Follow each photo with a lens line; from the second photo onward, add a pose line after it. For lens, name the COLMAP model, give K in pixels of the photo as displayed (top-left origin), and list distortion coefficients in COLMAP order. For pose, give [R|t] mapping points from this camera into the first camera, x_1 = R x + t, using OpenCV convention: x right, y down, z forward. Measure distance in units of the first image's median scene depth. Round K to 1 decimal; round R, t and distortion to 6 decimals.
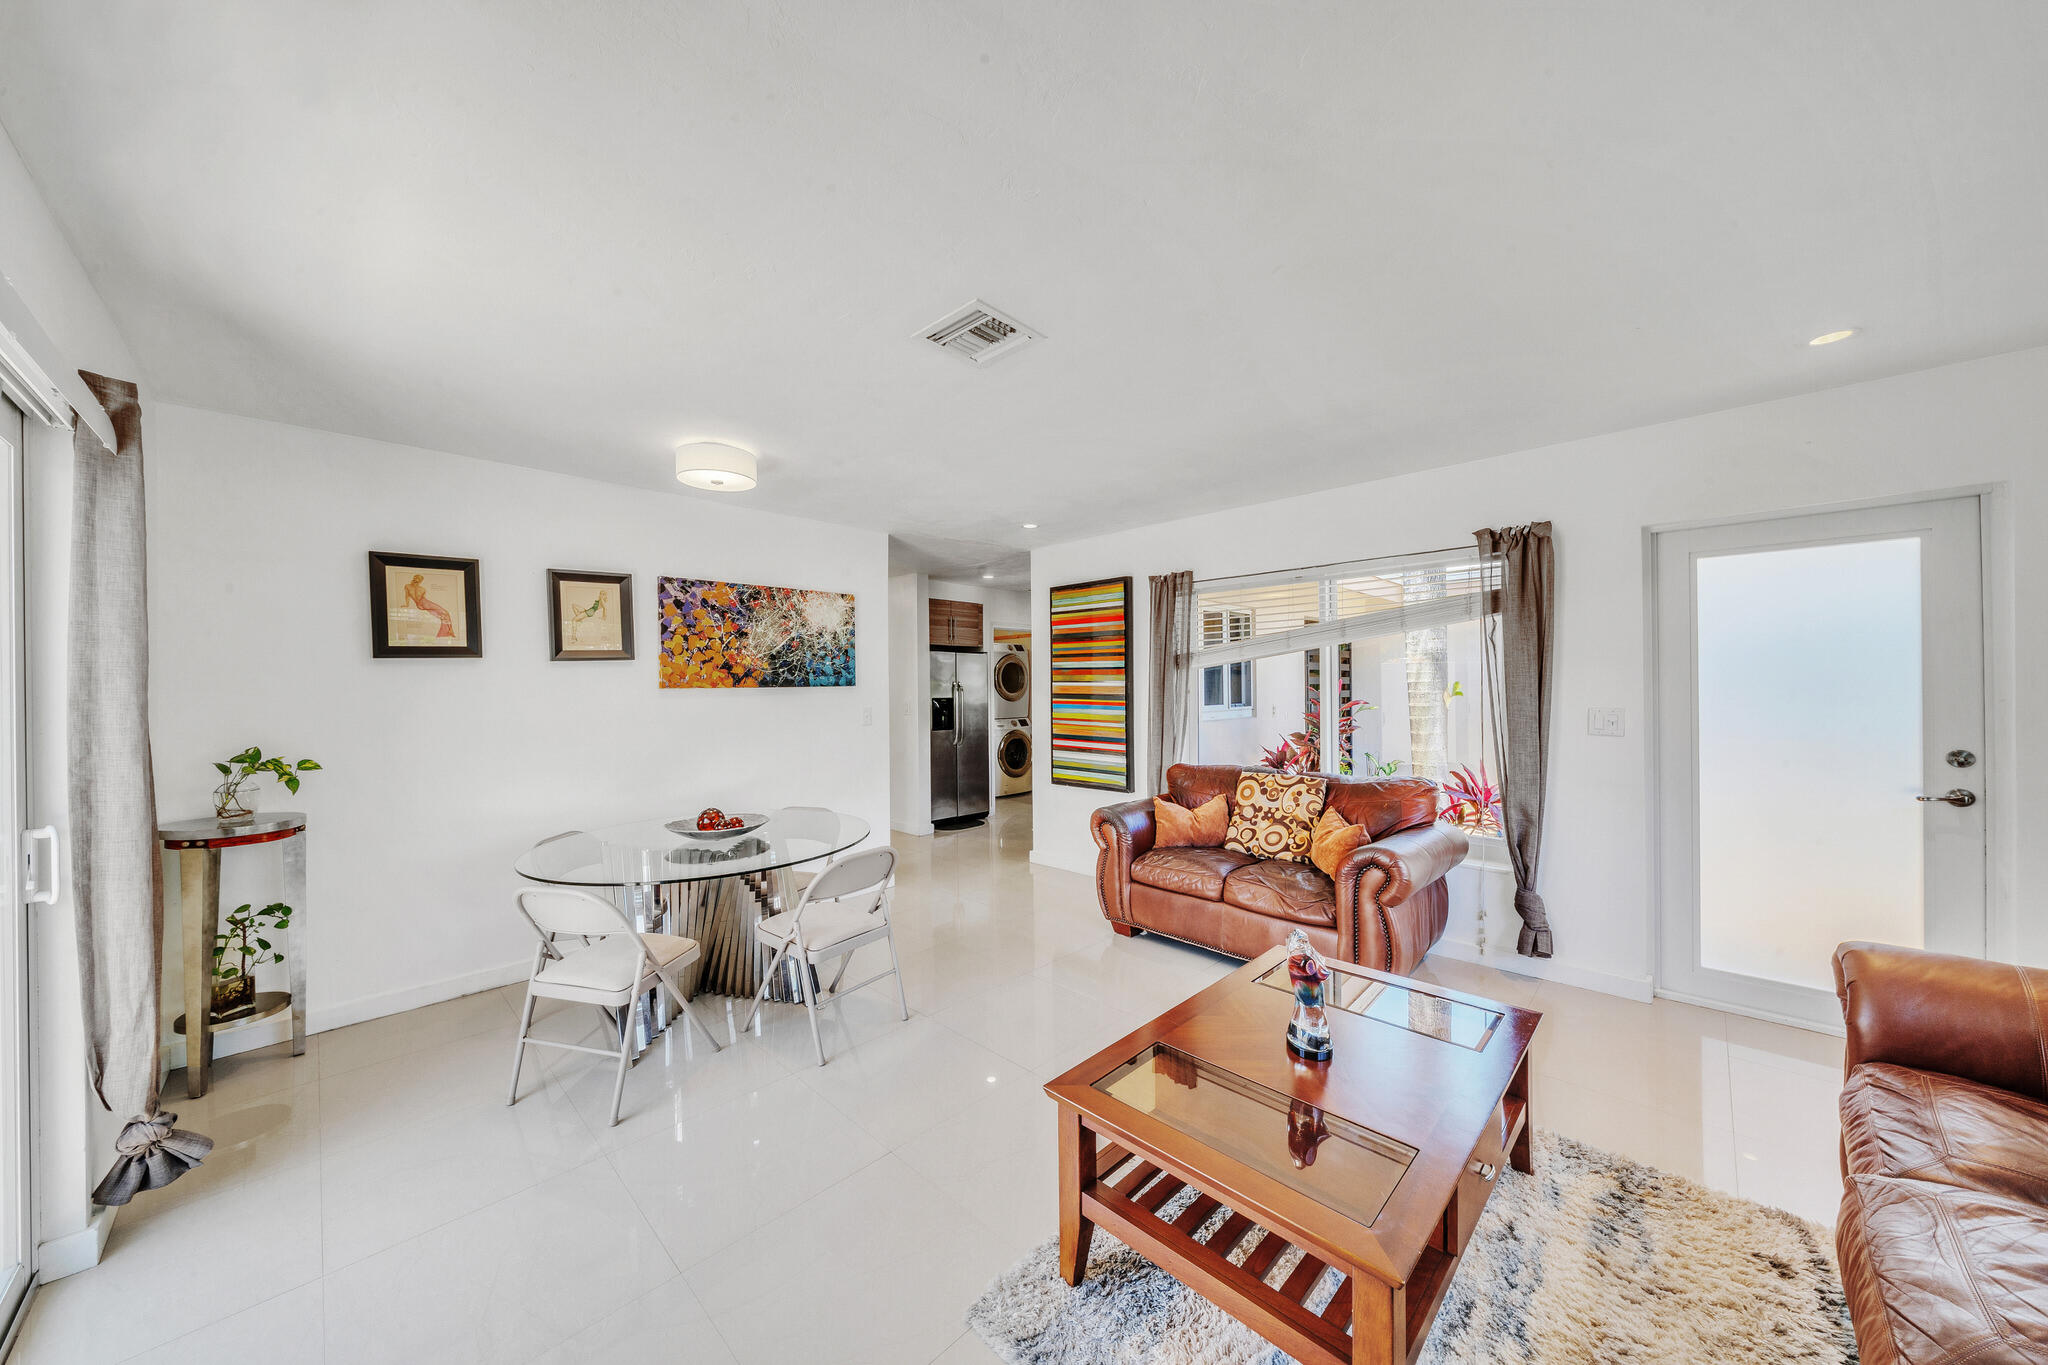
lens RADIAL K [[713.7, 0, 1017.4], [0, 713.7, 691.4], [0, 0, 1]] dist [-0.003361, -0.000467]
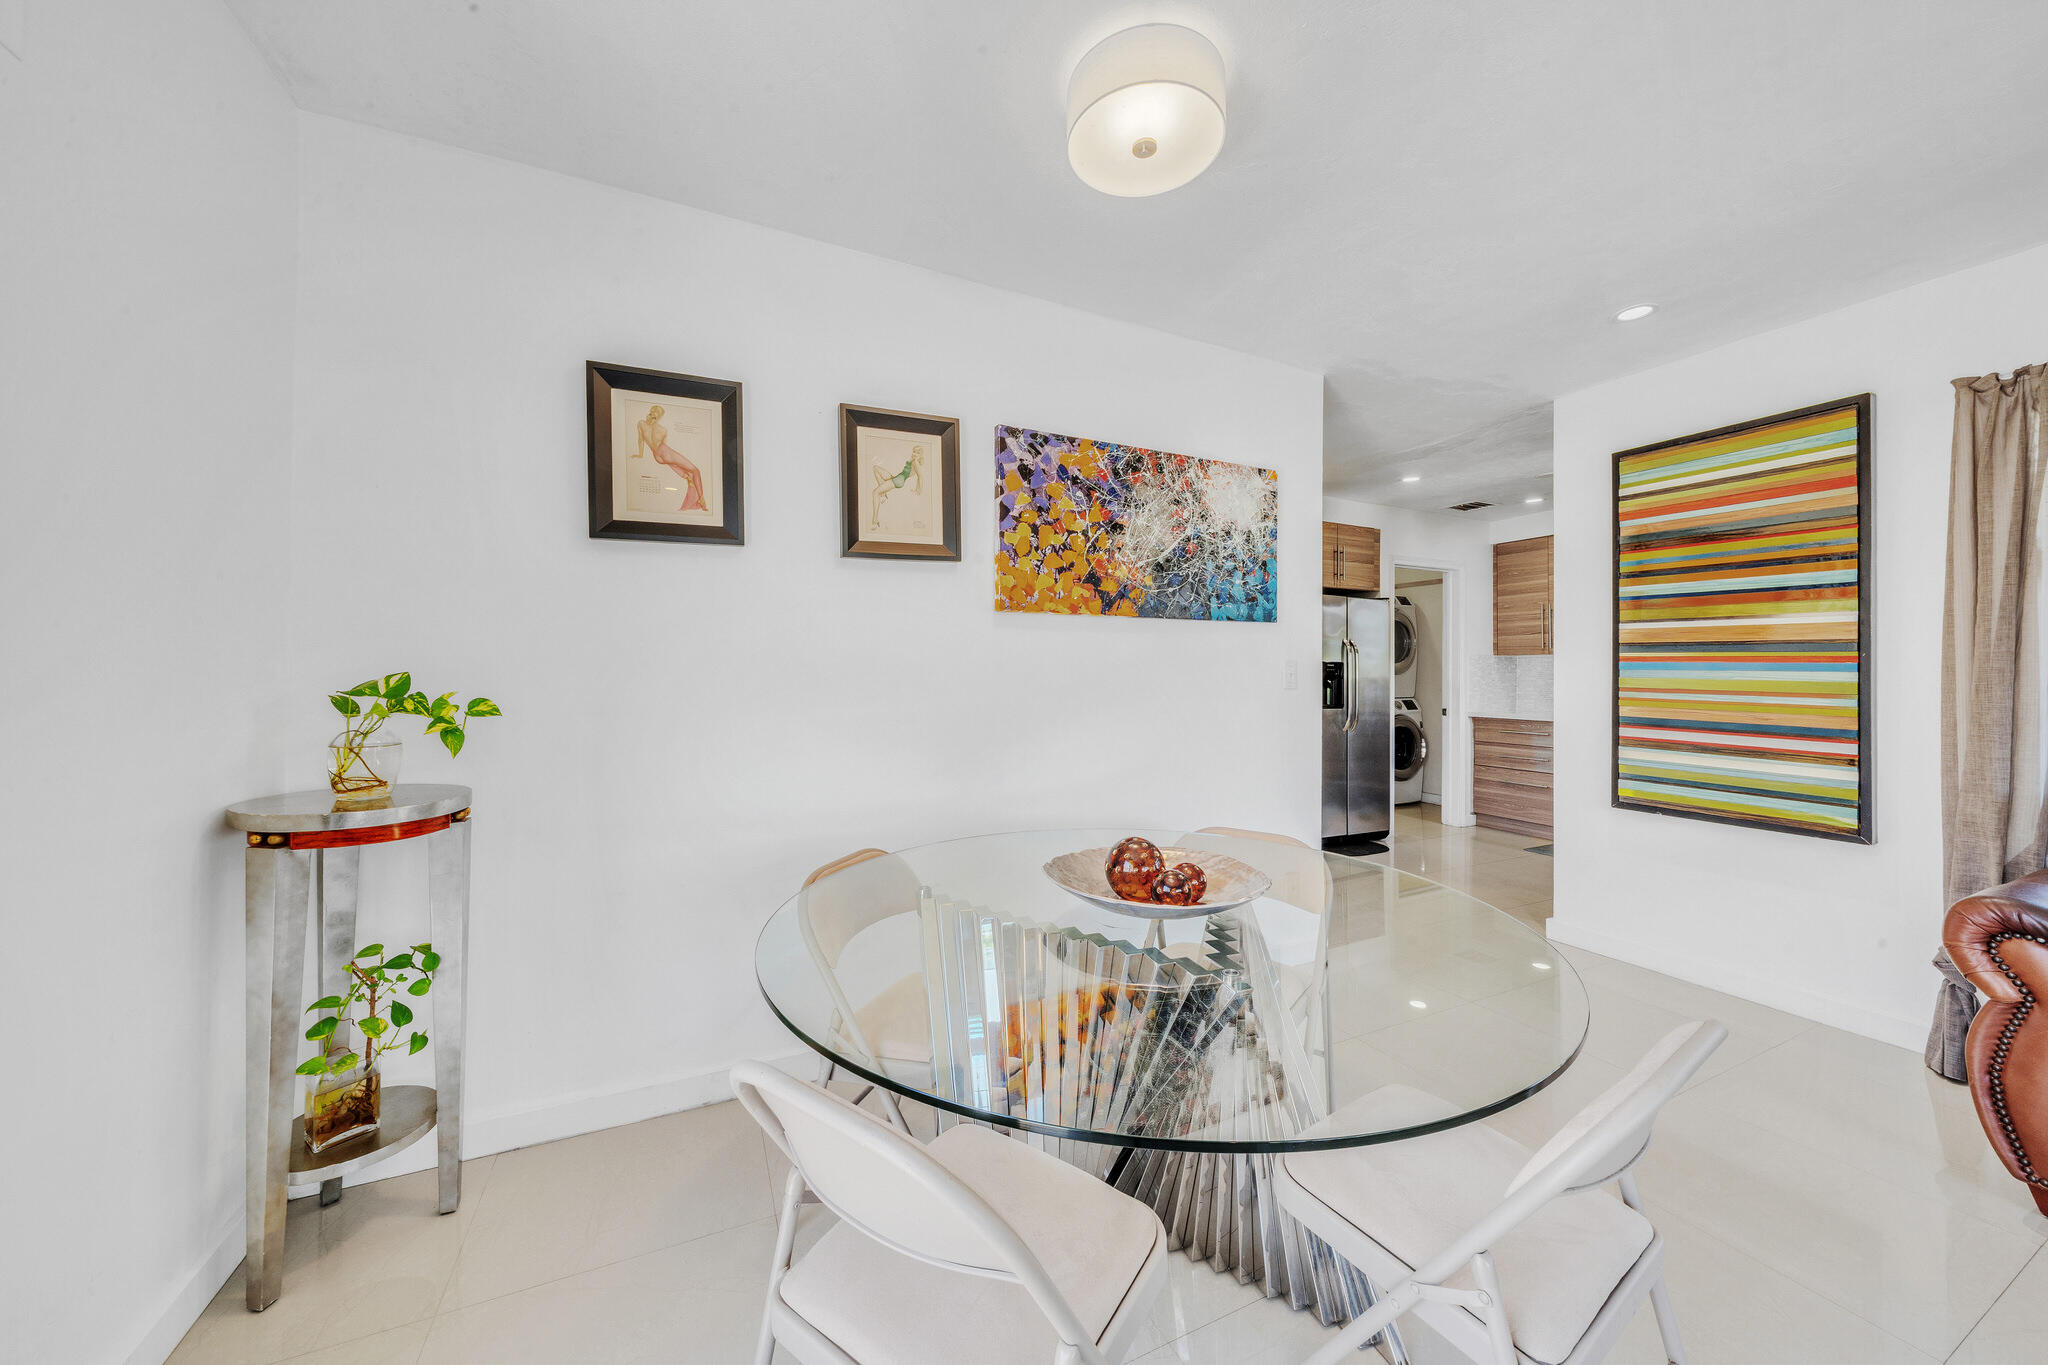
lens RADIAL K [[713.7, 0, 996.8], [0, 713.7, 670.7], [0, 0, 1]] dist [-0.003361, -0.000467]
pose [[0.931147, 0.015094, -0.364333, -0.265591], [-0.017937, 0.999829, -0.004419, 0.046786], [0.364204, 0.010650, 0.931258, 0.415860]]
